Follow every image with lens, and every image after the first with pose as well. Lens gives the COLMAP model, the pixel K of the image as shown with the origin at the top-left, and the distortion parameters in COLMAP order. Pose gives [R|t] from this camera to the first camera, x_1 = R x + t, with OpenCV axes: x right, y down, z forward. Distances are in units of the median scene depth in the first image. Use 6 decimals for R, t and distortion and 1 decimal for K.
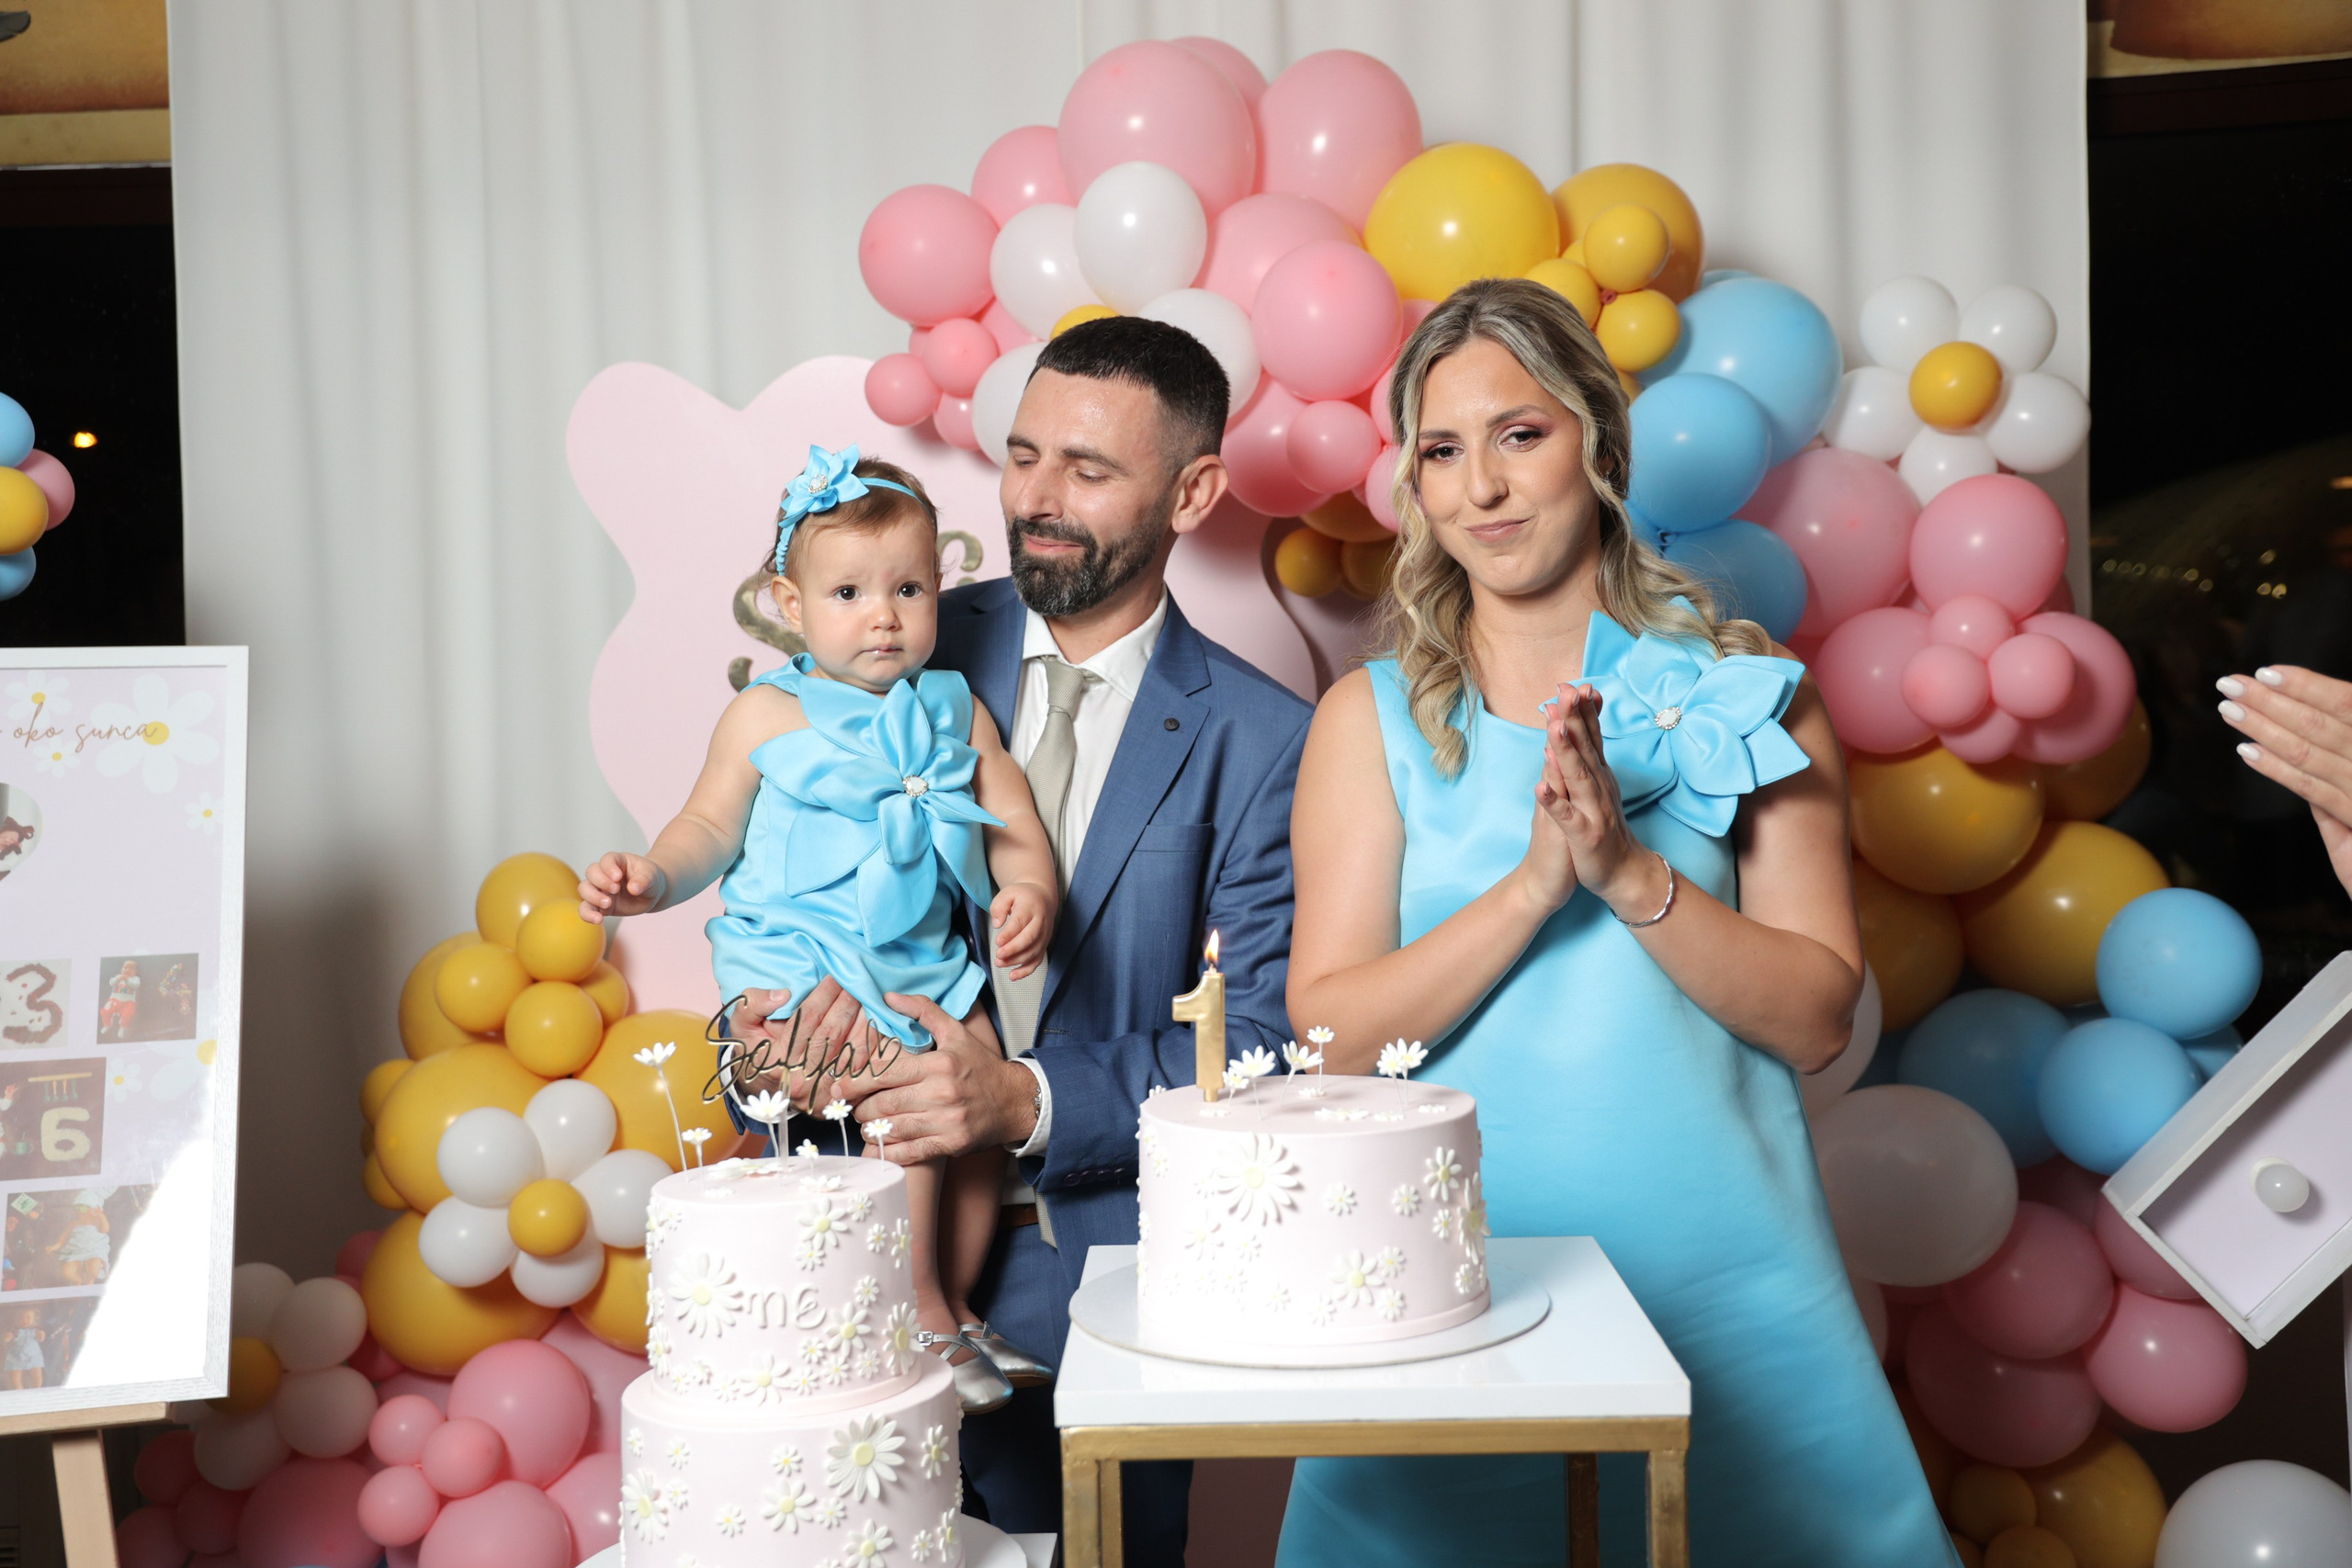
lens RADIAL K [[2435.9, 0, 1156.2], [0, 2435.9, 800.2], [0, 0, 1]] dist [-0.000074, 0.204004]
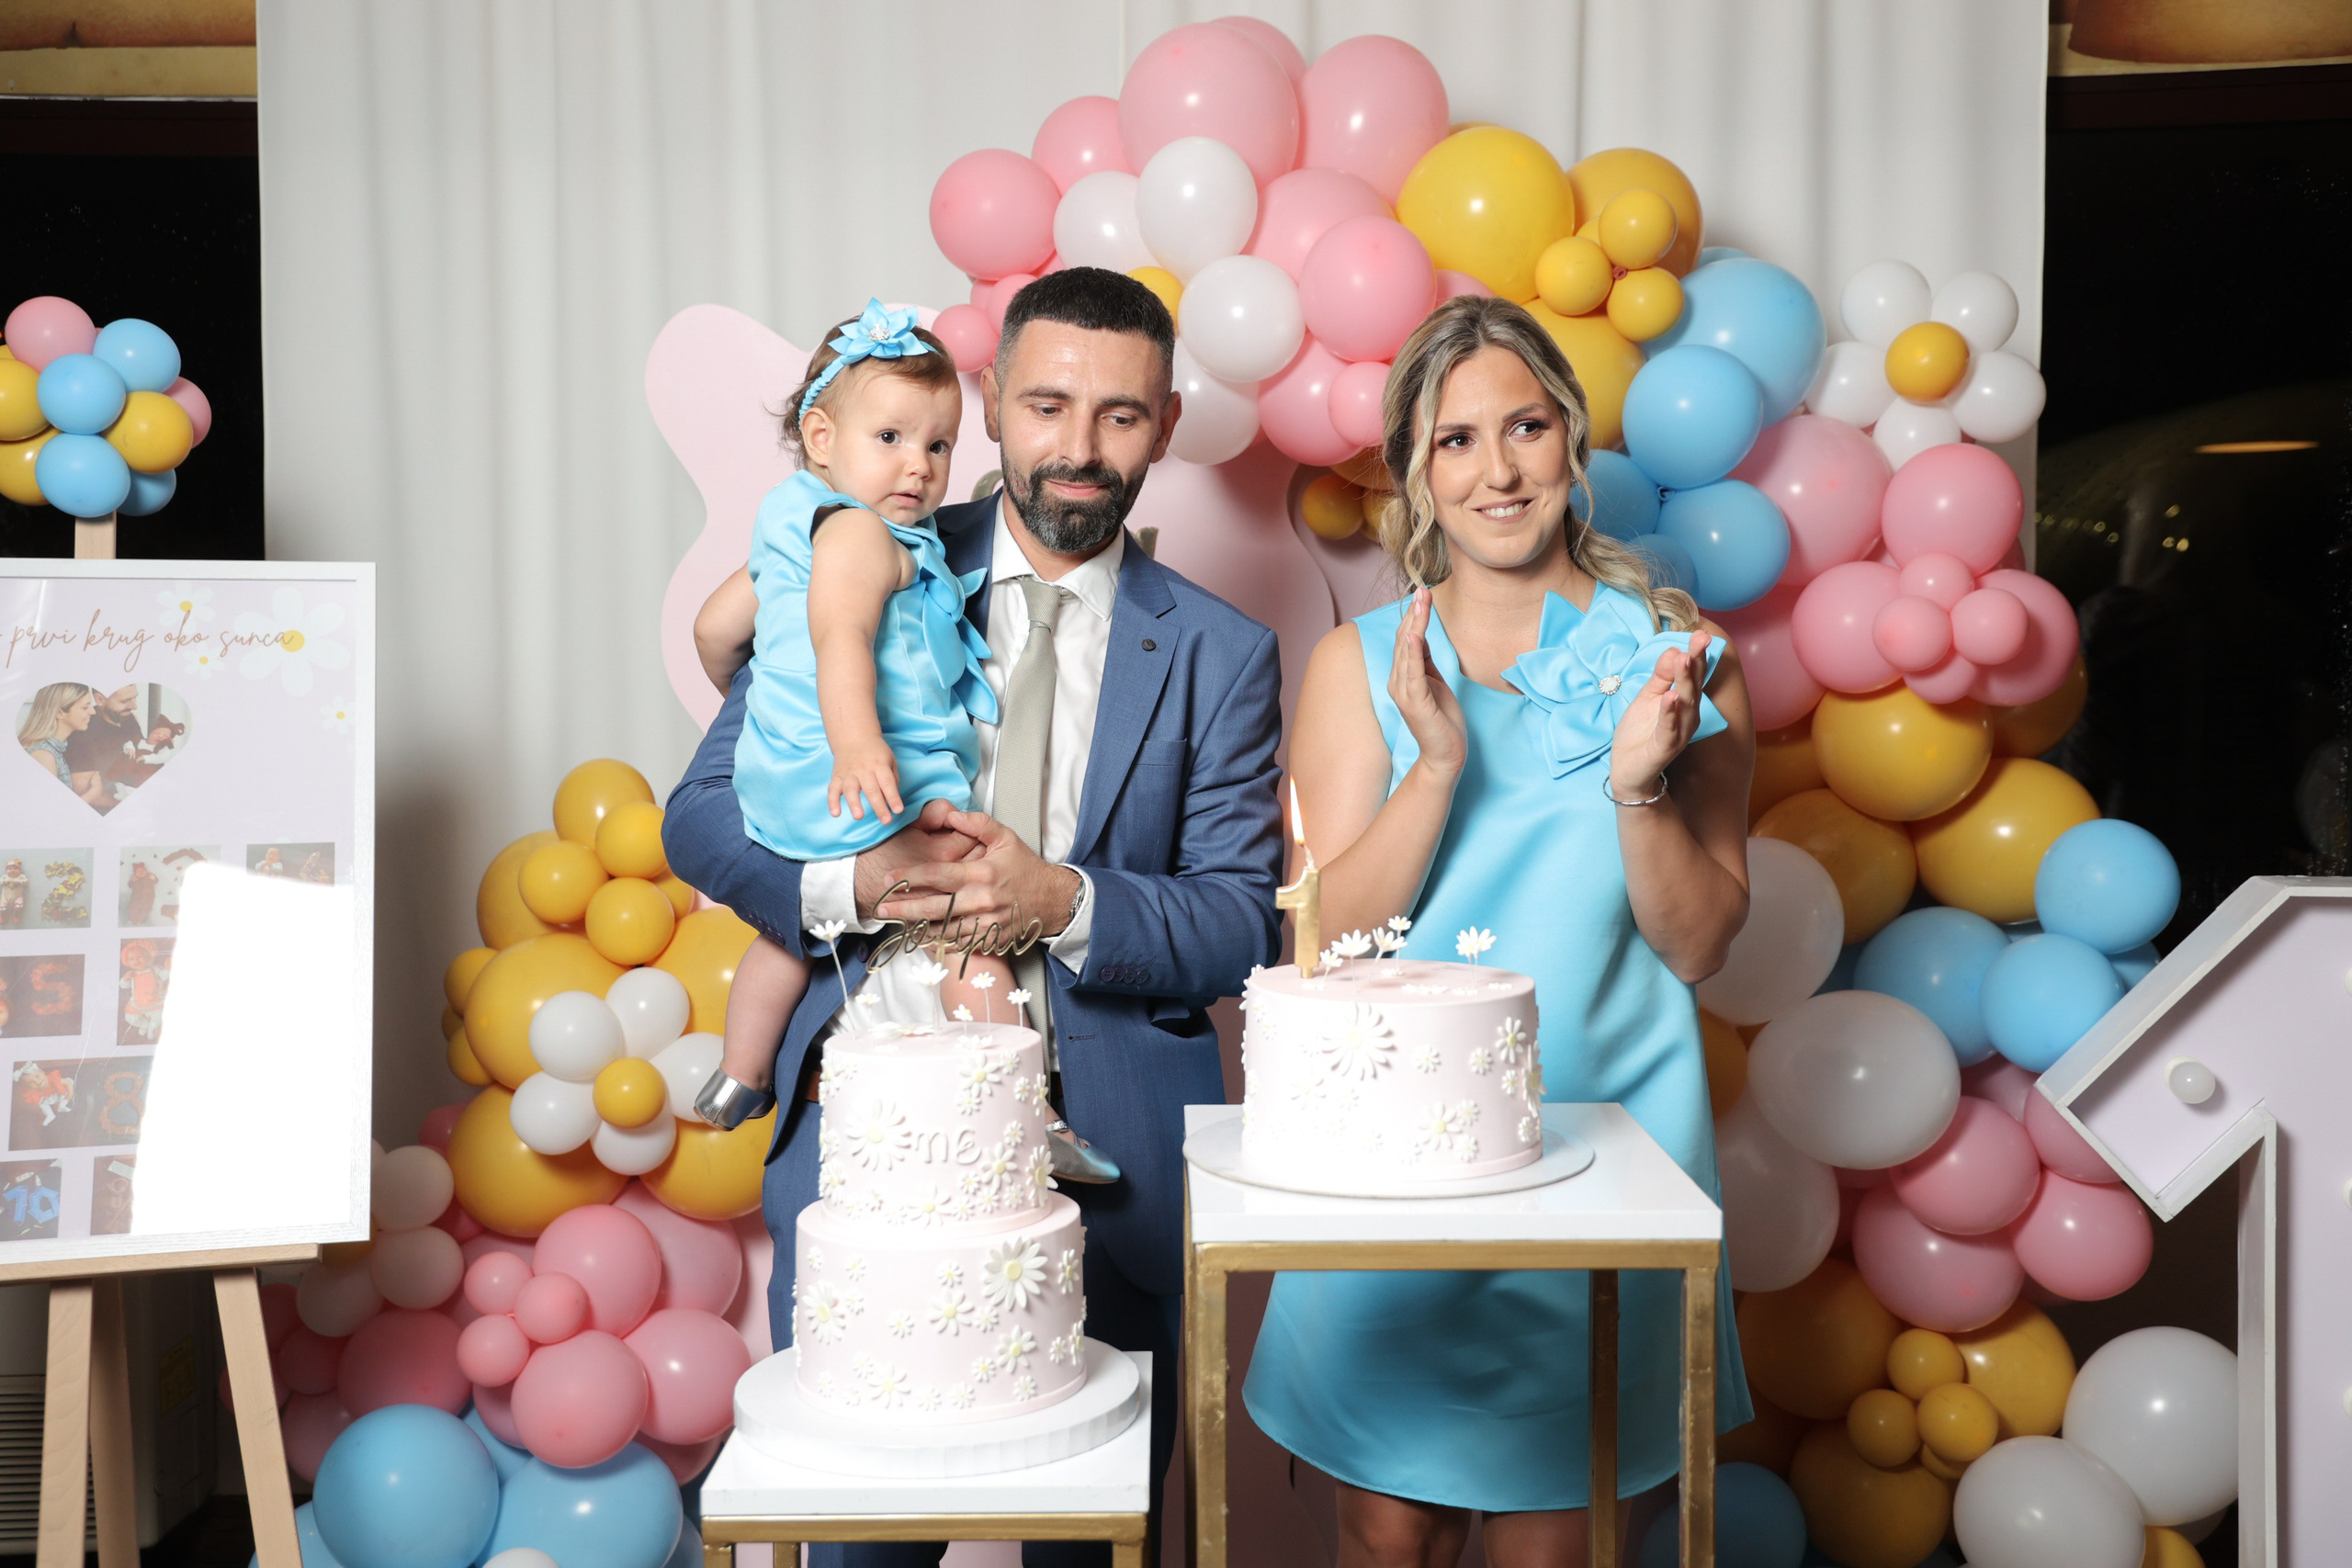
lens RADIAL K [[2409.6, 0, 1174.4], [0, 2409.6, 808.9], [0, 0, 1]] dist [0.007690, 0.180871]
pose [[0.999089, 0.019289, 0.038065, -0.087541], [-0.020560, 0.999235, 0.033278, 0.005515], [-0.037394, -0.034030, 0.998721, -0.149477]]
